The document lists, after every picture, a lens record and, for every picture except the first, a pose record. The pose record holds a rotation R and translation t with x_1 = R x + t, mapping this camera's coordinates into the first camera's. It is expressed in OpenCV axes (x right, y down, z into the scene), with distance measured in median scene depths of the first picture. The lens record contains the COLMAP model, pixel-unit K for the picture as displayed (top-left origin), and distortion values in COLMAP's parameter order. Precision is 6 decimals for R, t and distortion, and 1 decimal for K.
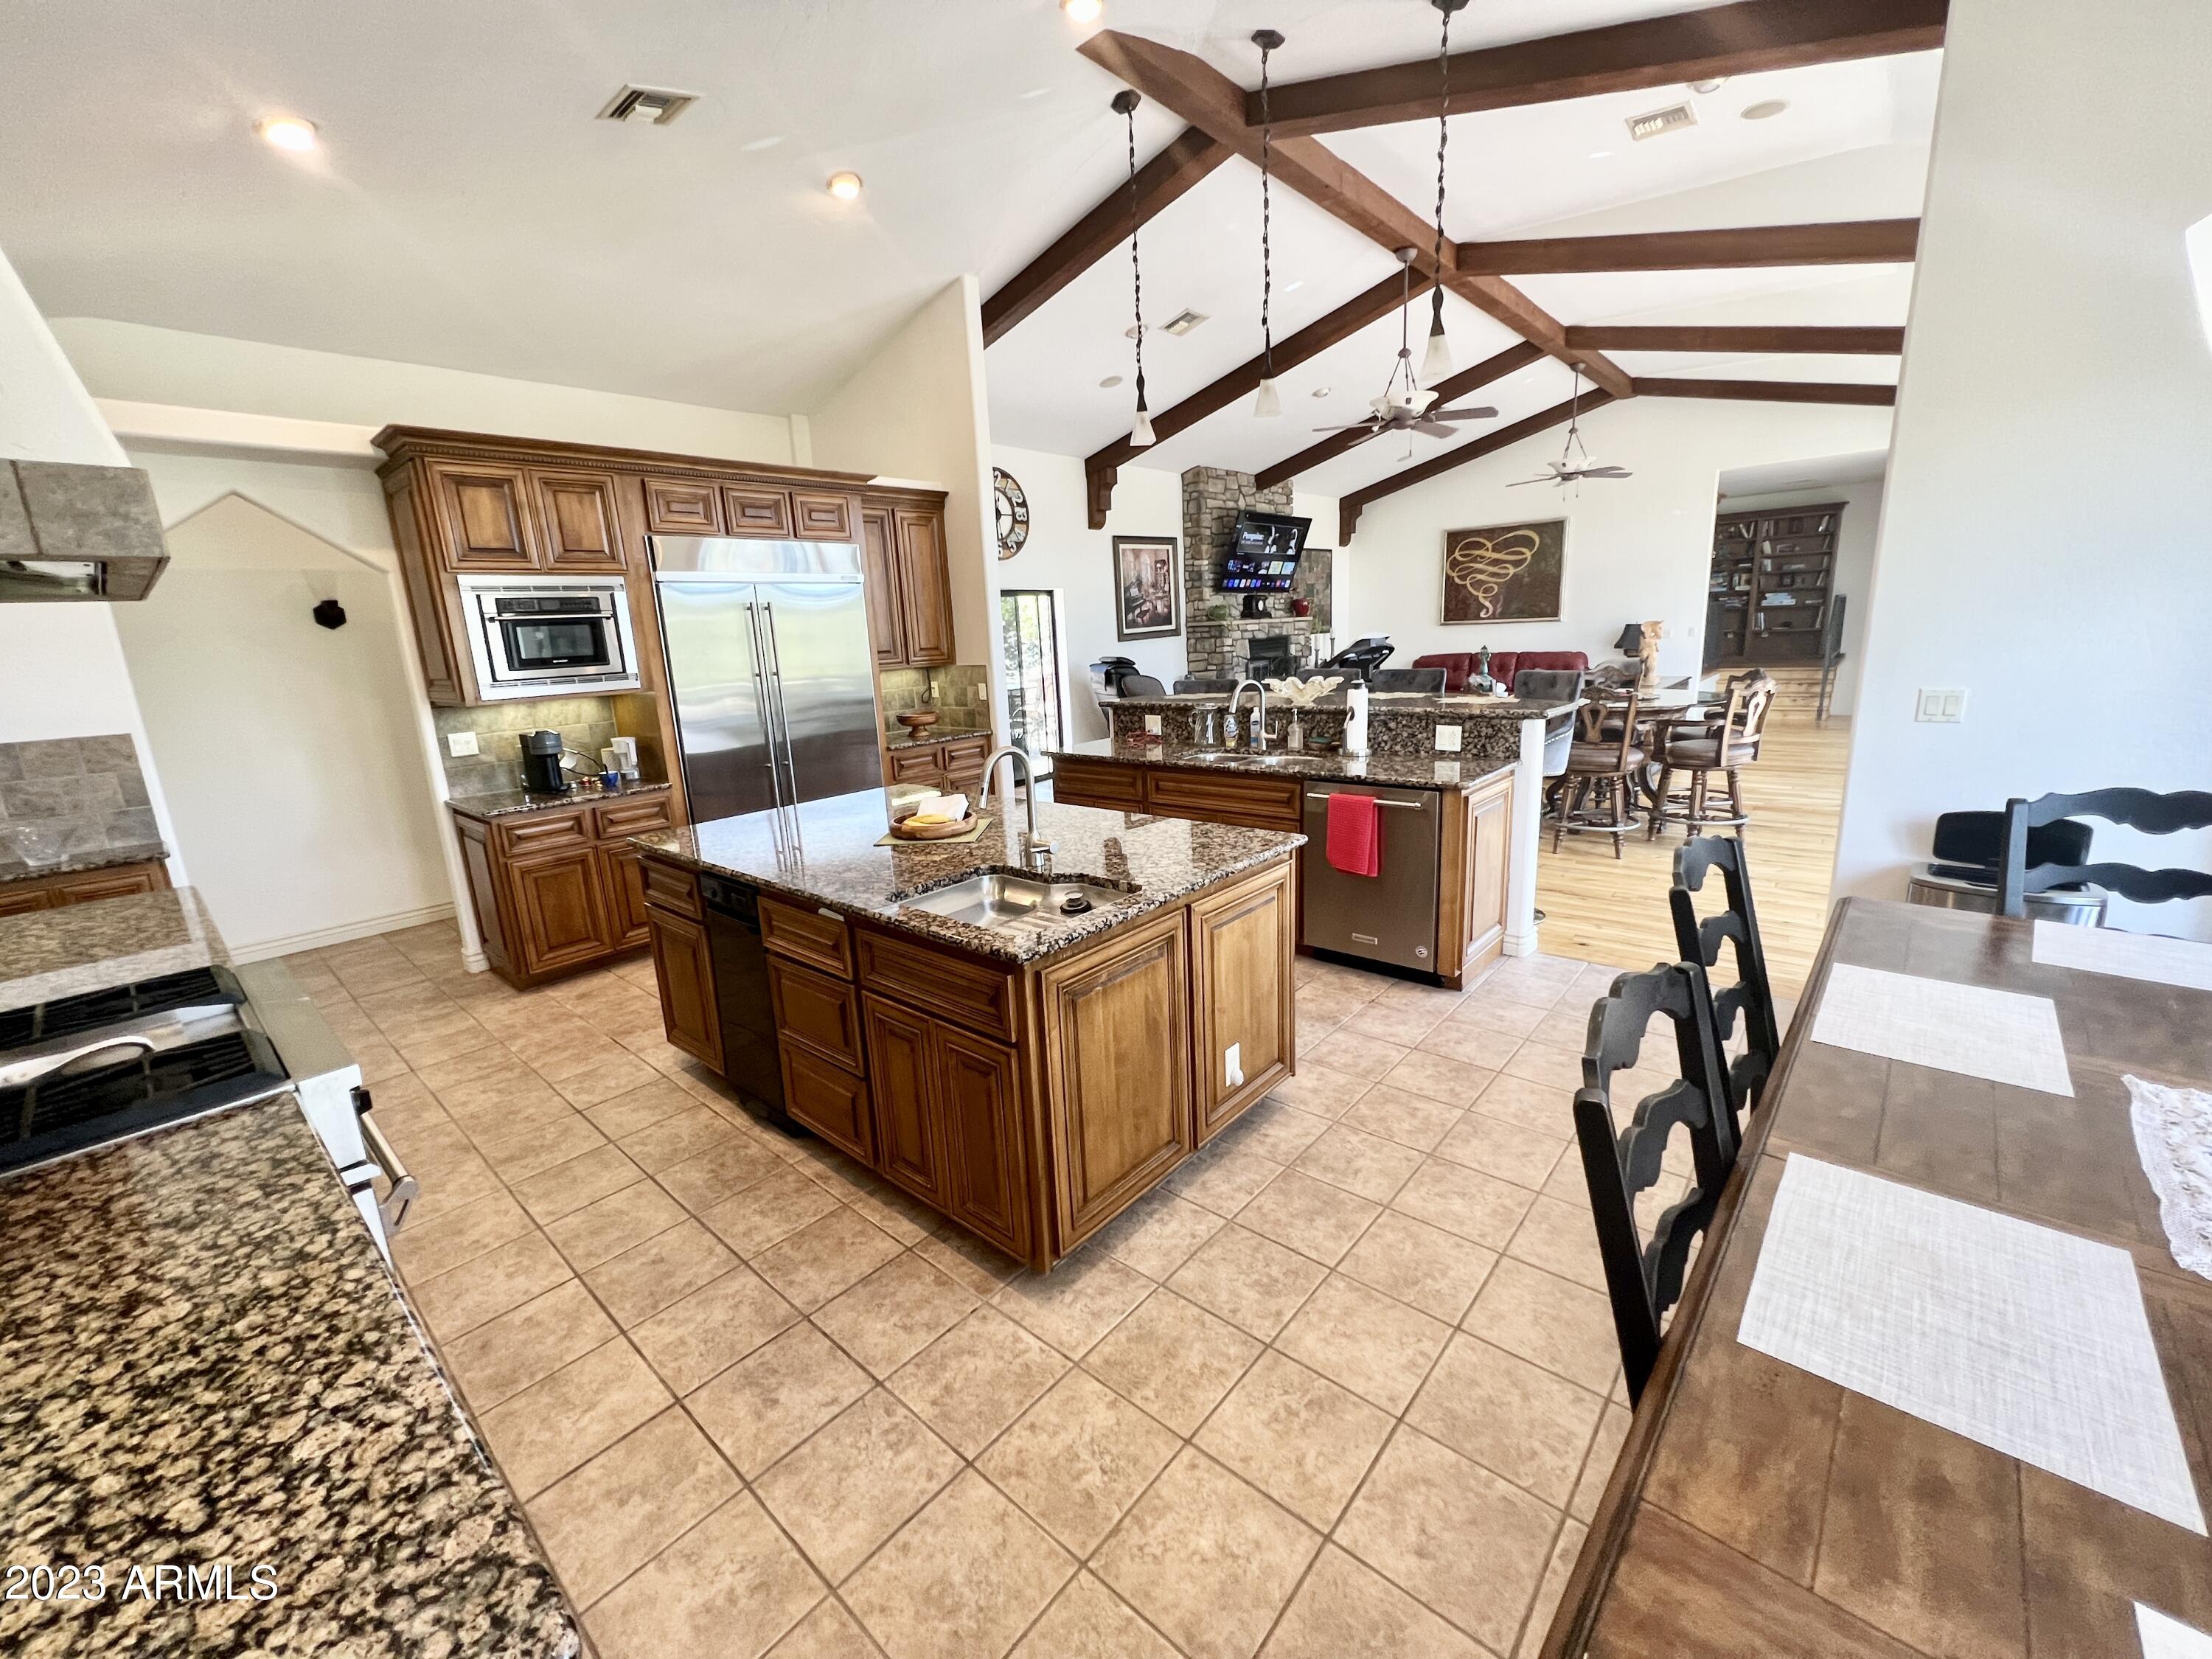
lens RADIAL K [[884.8, 0, 1105.6], [0, 884.8, 829.4], [0, 0, 1]] dist [-0.001018, 0.000024]
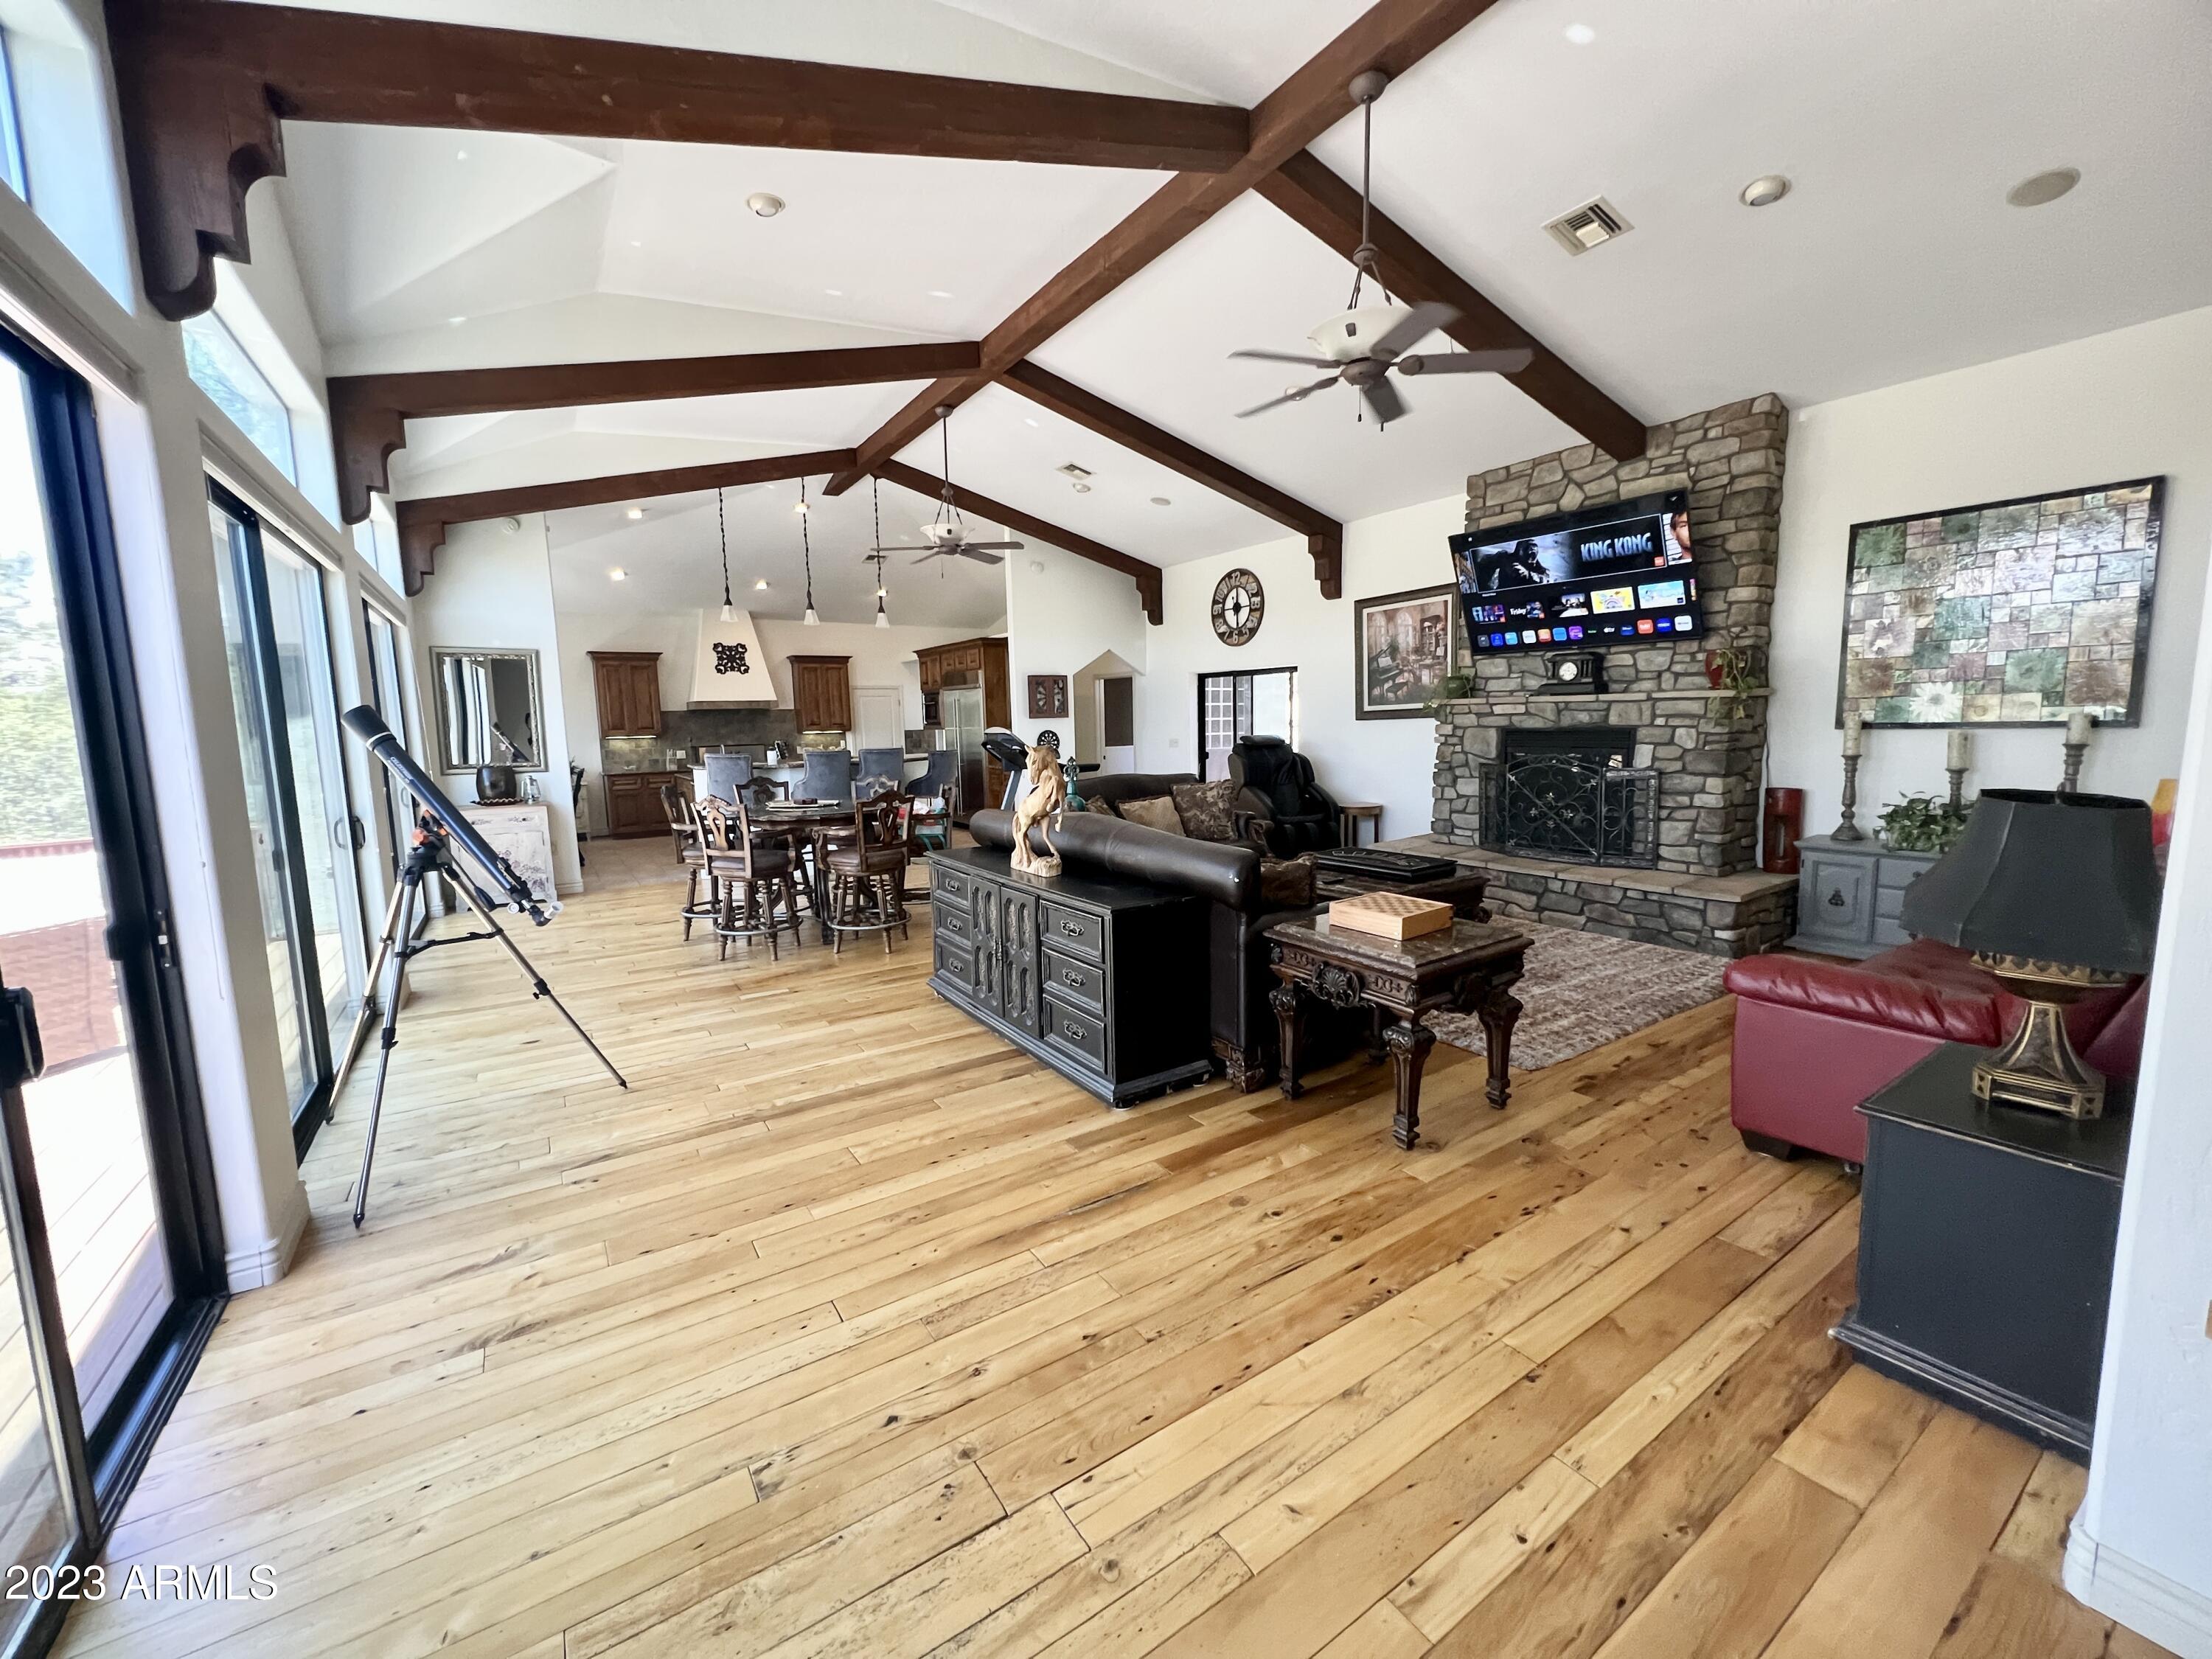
lens RADIAL K [[883.0, 0, 1103.3], [0, 883.0, 828.6], [0, 0, 1]] dist [-0.001856, 0.000420]
pose [[-0.261449, 0.174952, -0.949229, 0.916003], [-0.178586, 0.957688, 0.225699, -0.261088], [0.948552, 0.228528, -0.219142, 0.977116]]
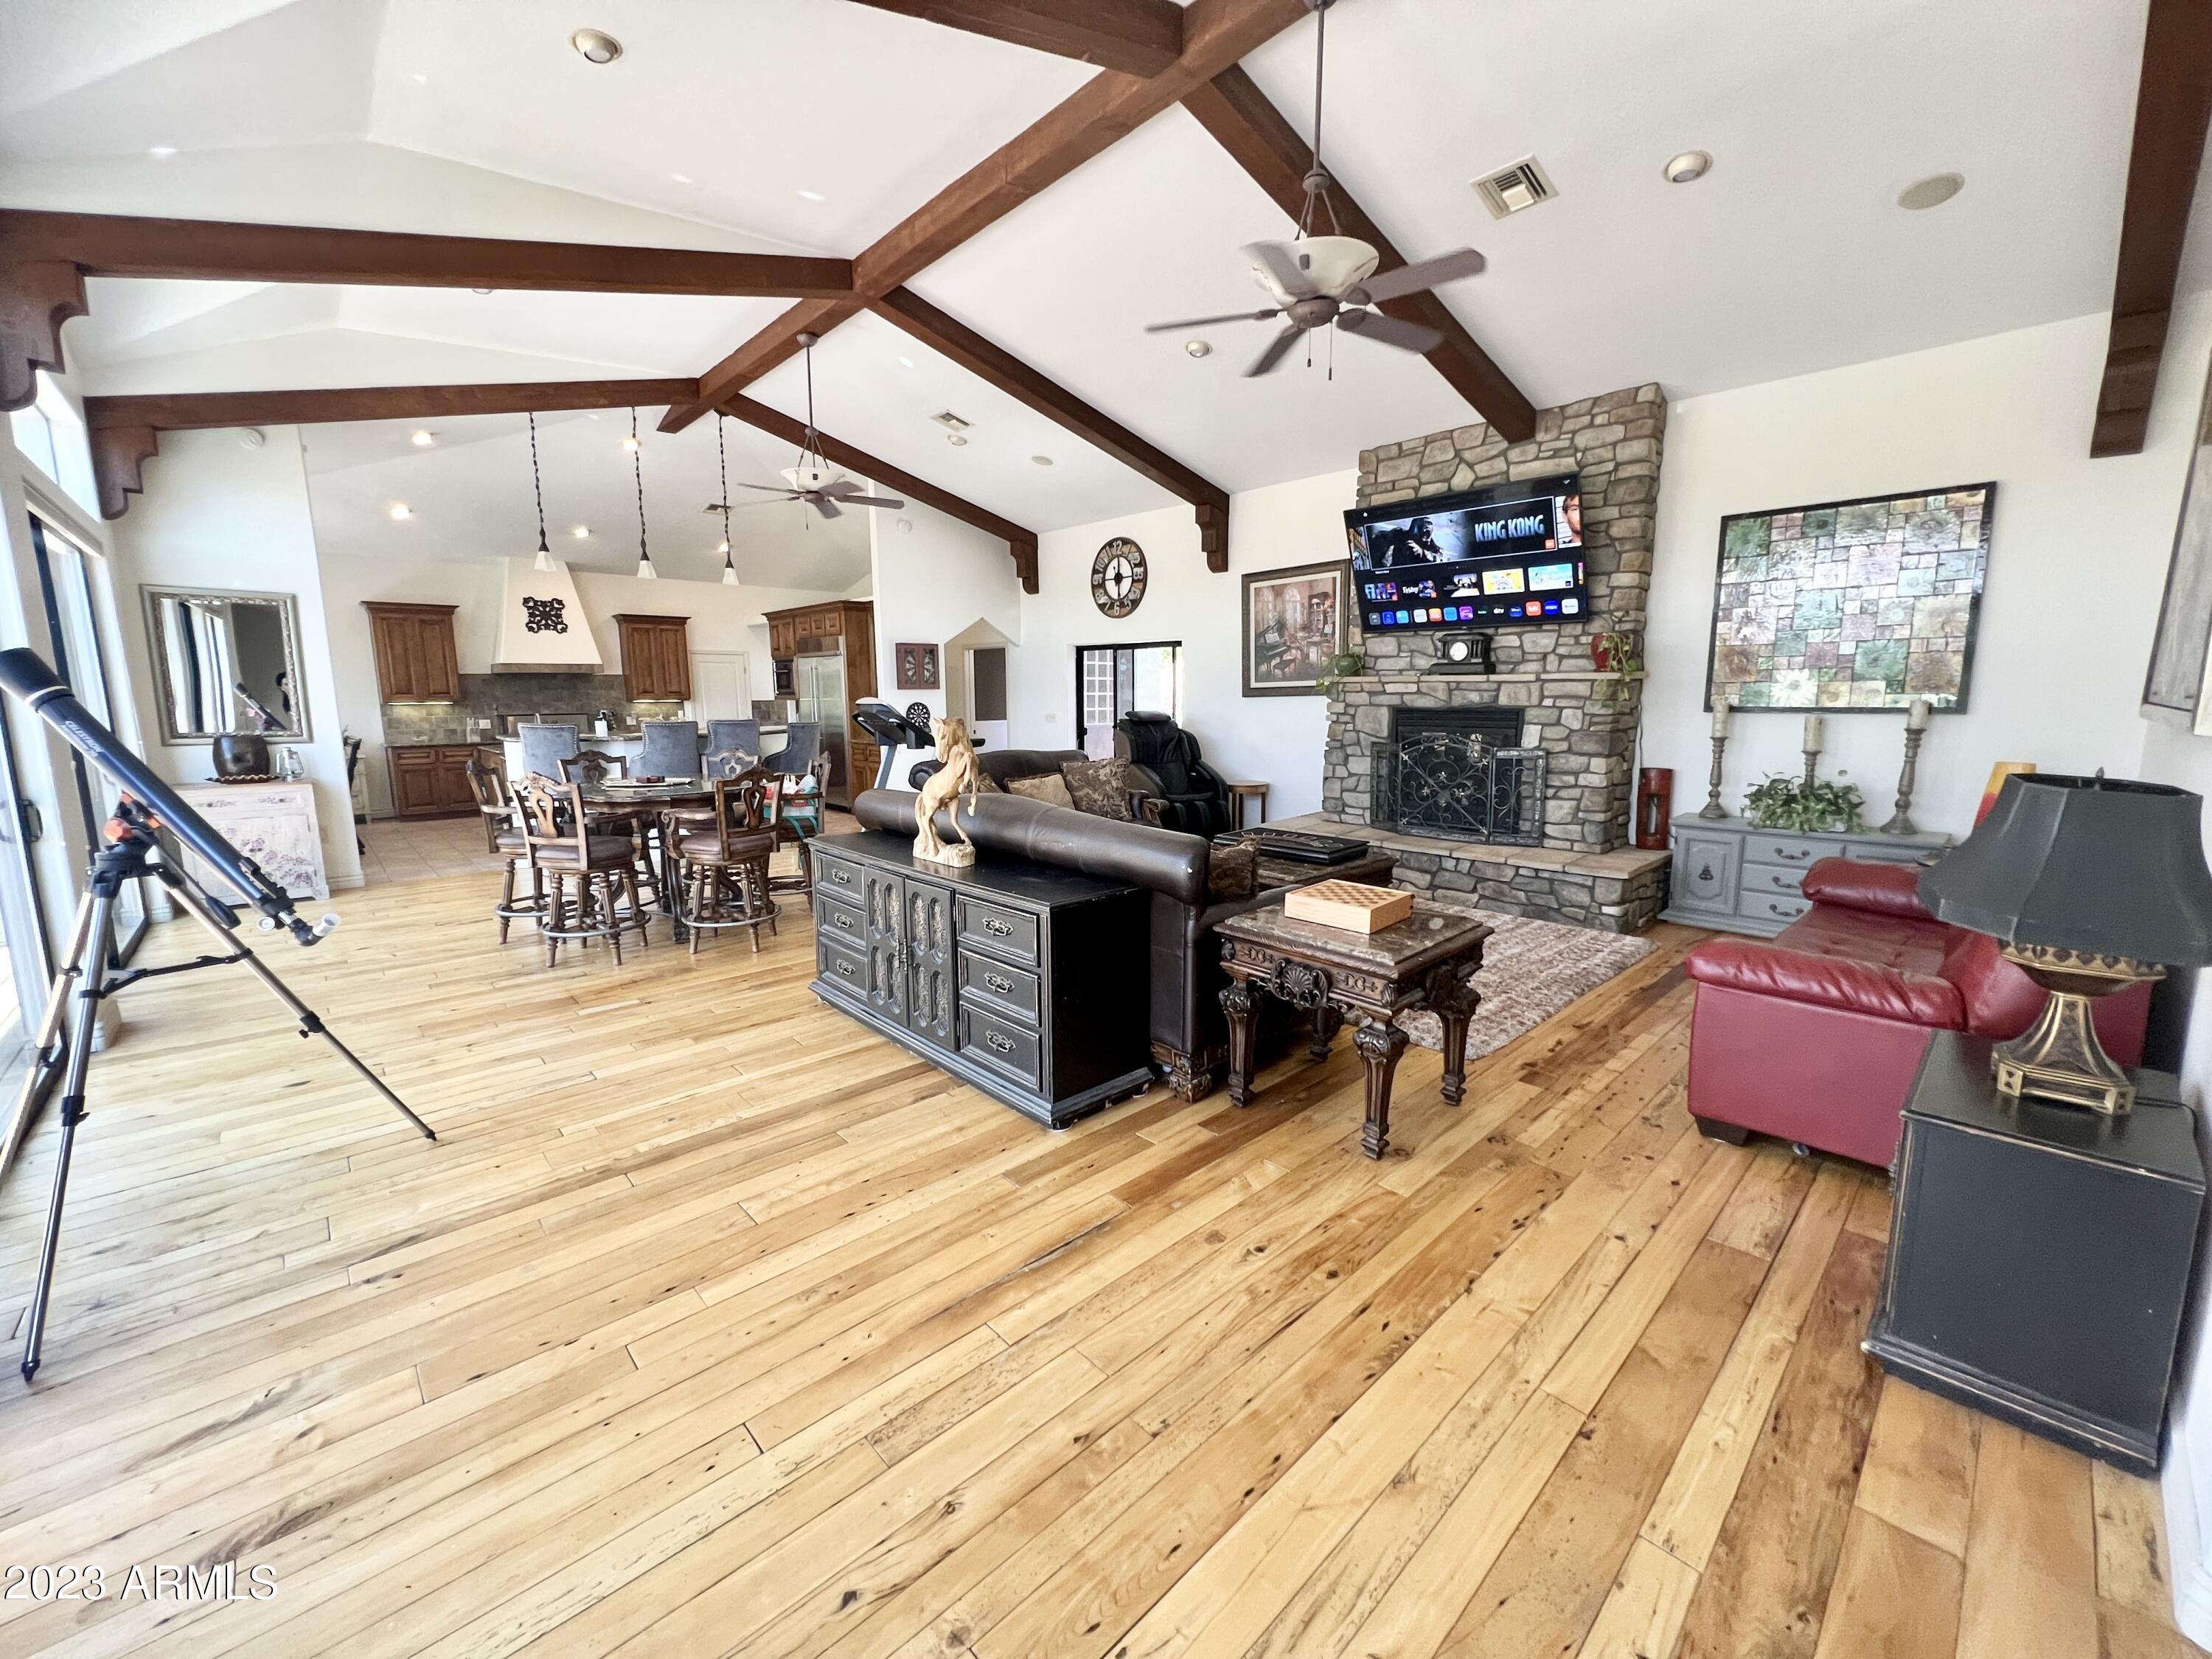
lens RADIAL K [[883.0, 0, 1103.3], [0, 883.0, 828.6], [0, 0, 1]] dist [-0.001856, 0.000420]
pose [[-0.098291, 0.201967, -0.974448, 0.880819], [-0.210570, 0.952797, 0.218720, -0.248913], [0.972625, 0.226688, -0.051123, 0.940143]]
